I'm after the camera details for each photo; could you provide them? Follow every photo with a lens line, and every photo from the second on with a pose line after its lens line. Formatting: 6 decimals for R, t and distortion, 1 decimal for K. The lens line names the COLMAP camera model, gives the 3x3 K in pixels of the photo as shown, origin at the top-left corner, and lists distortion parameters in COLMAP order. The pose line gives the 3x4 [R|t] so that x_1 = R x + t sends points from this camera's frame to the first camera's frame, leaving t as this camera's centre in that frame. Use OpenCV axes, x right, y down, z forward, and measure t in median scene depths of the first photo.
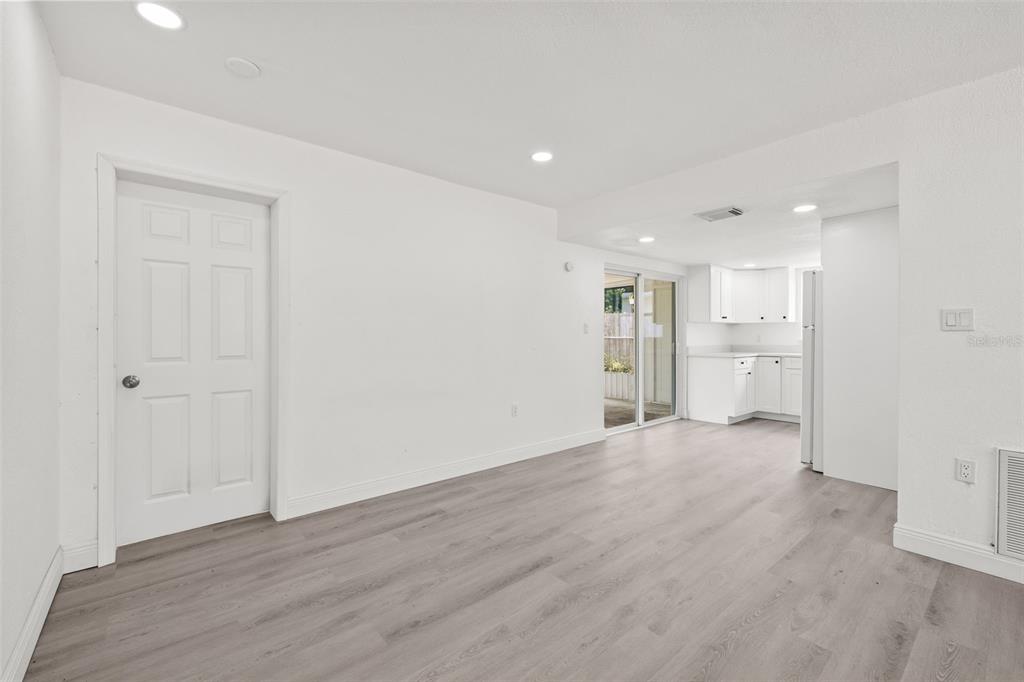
lens RADIAL K [[432.1, 0, 506.0], [0, 432.1, 338.6], [0, 0, 1]] dist [-0.001438, -0.000508]
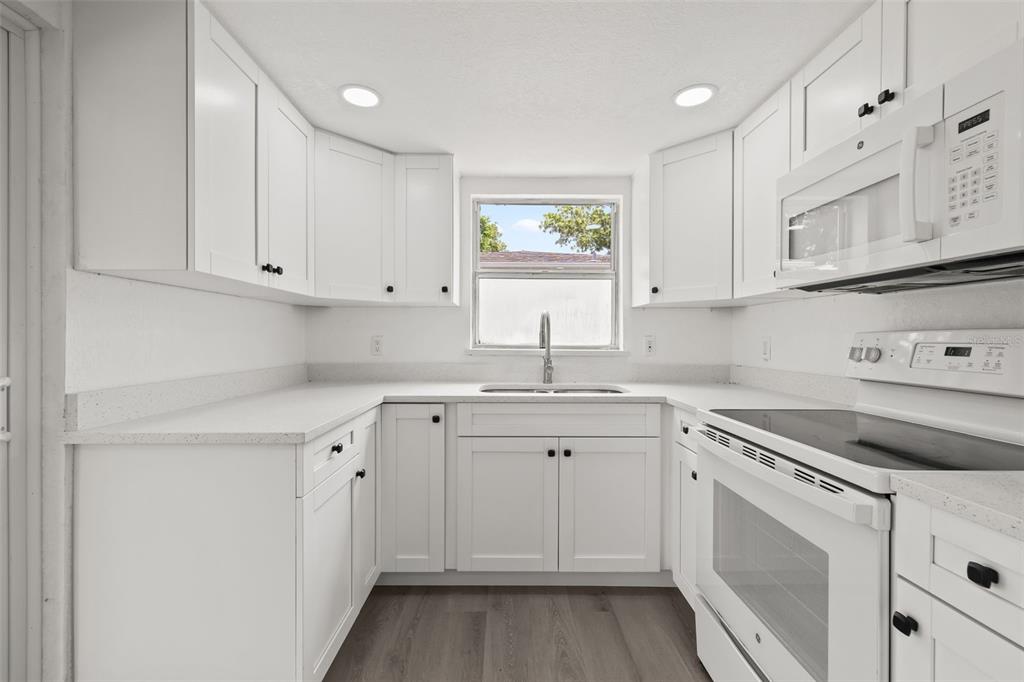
lens RADIAL K [[432.1, 0, 509.2], [0, 432.1, 341.3], [0, 0, 1]] dist [-0.001438, -0.000508]
pose [[0.637645, -0.003713, 0.770321, 0.397171], [0.001497, 0.999992, 0.003580, -0.005900], [-0.770329, -0.001129, 0.637646, 0.724695]]
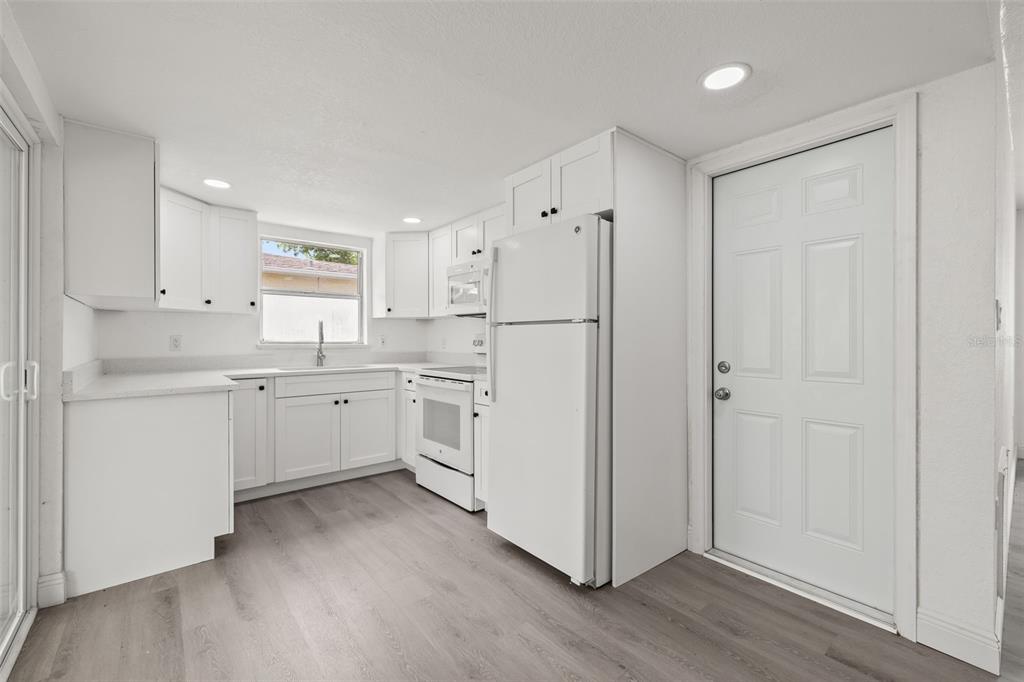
lens RADIAL K [[432.1, 0, 510.8], [0, 432.1, 339.7], [0, 0, 1]] dist [-0.001438, -0.000508]
pose [[0.008561, -0.003537, 0.999957, 0.107284], [0.006052, 0.999976, 0.003485, -0.003912], [-0.999945, 0.006022, 0.008582, 0.673845]]
